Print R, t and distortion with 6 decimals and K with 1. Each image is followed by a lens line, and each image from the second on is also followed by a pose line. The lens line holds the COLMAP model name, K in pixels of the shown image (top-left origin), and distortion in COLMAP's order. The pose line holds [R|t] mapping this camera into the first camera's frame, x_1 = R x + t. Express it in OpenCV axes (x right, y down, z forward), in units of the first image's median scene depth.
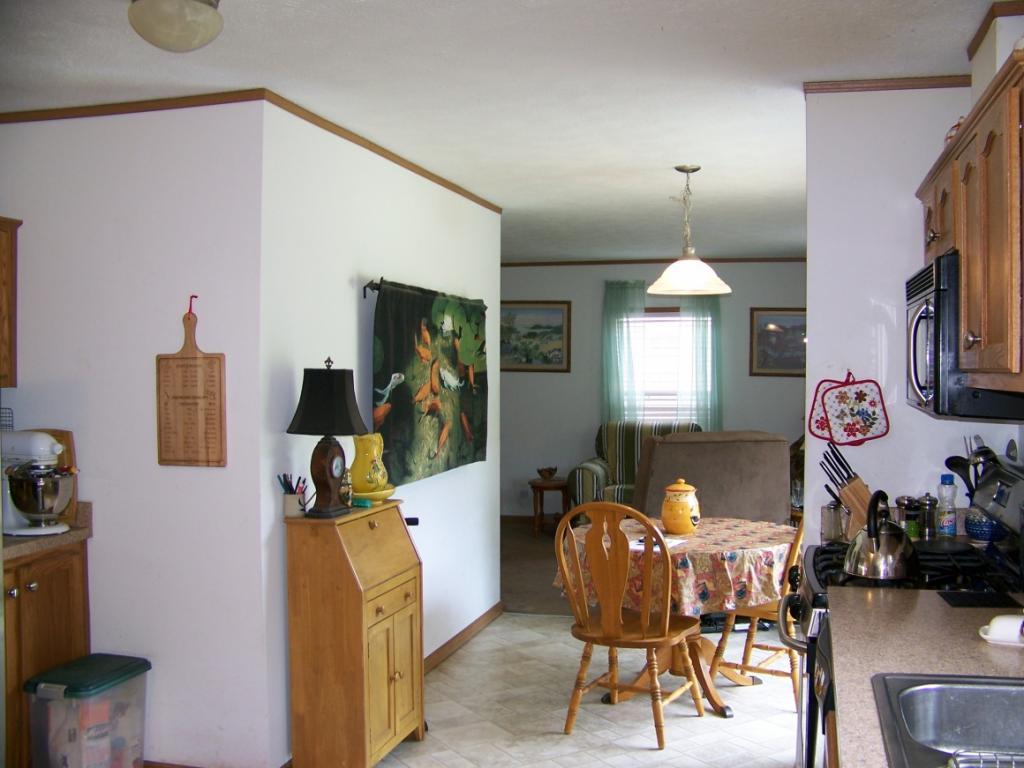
lens RADIAL K [[1080.2, 0, 541.4], [0, 1080.2, 390.9], [0, 0, 1]] dist [-0.261818, 0.360002]
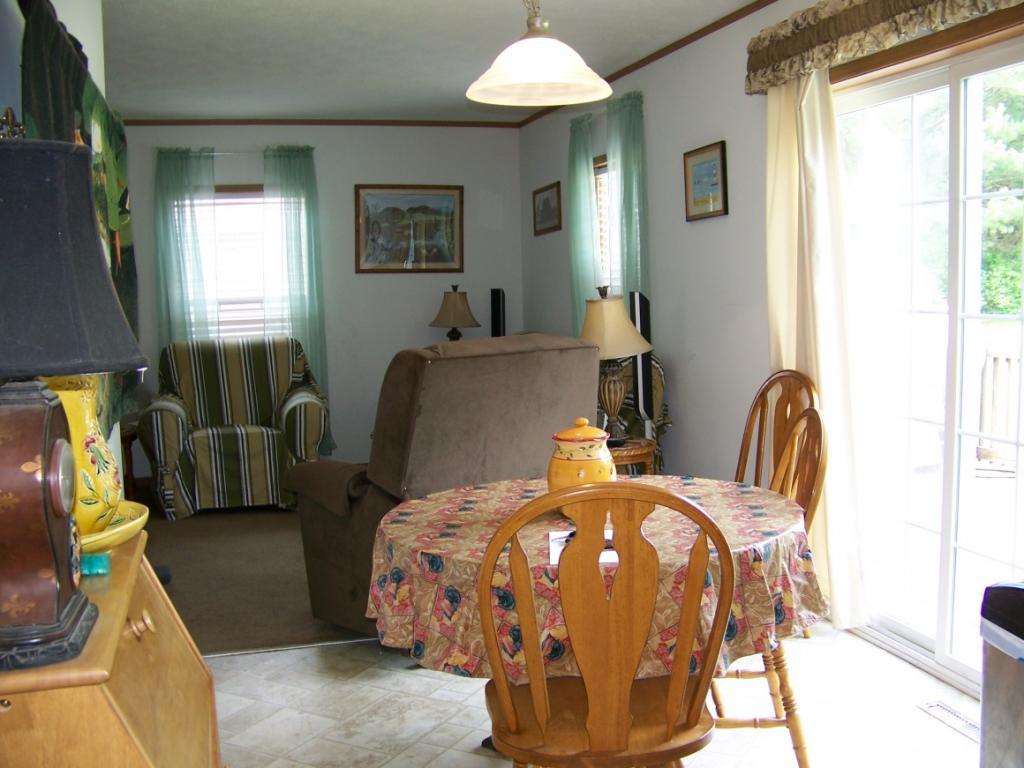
lens RADIAL K [[1080.2, 0, 541.4], [0, 1080.2, 390.9], [0, 0, 1]] dist [-0.261818, 0.360002]
pose [[0.859150, -0.070102, 0.506899, -0.223554], [0.032275, 0.996023, 0.083043, 0.026540], [-0.510705, -0.054986, 0.857996, 0.683861]]
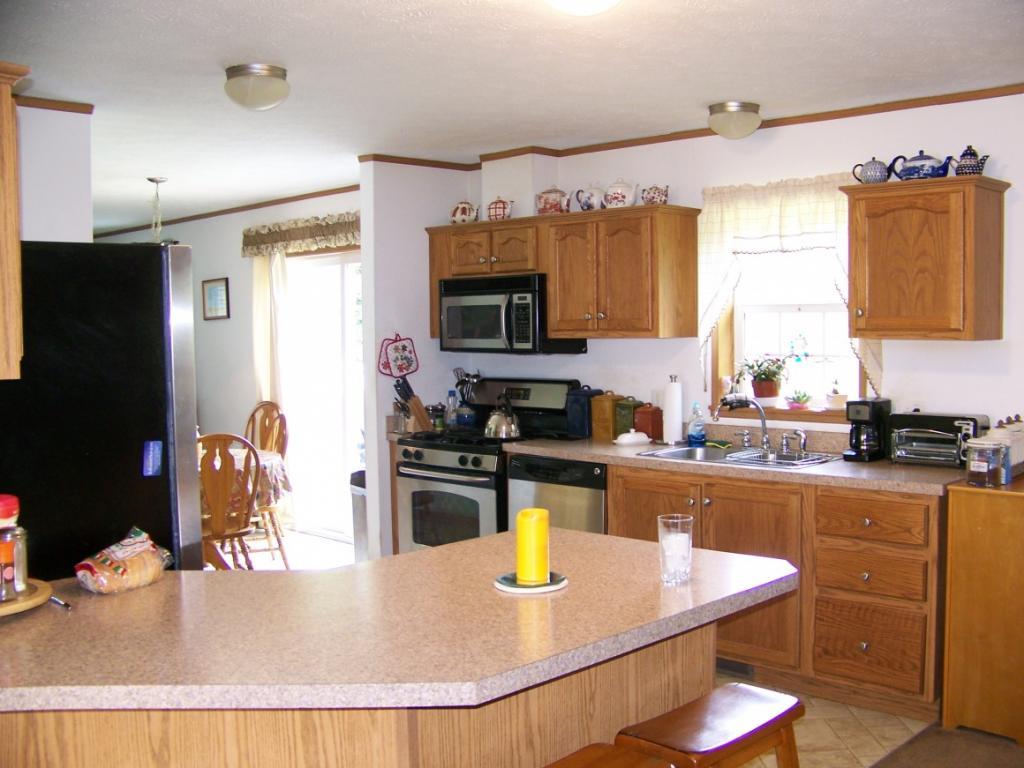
lens RADIAL K [[1080.2, 0, 541.4], [0, 1080.2, 390.9], [0, 0, 1]] dist [-0.261818, 0.360002]
pose [[0.503163, -0.061376, 0.862009, -0.990075], [0.033695, 0.998110, 0.051398, -0.006637], [-0.863534, 0.003184, 0.504280, -0.039466]]
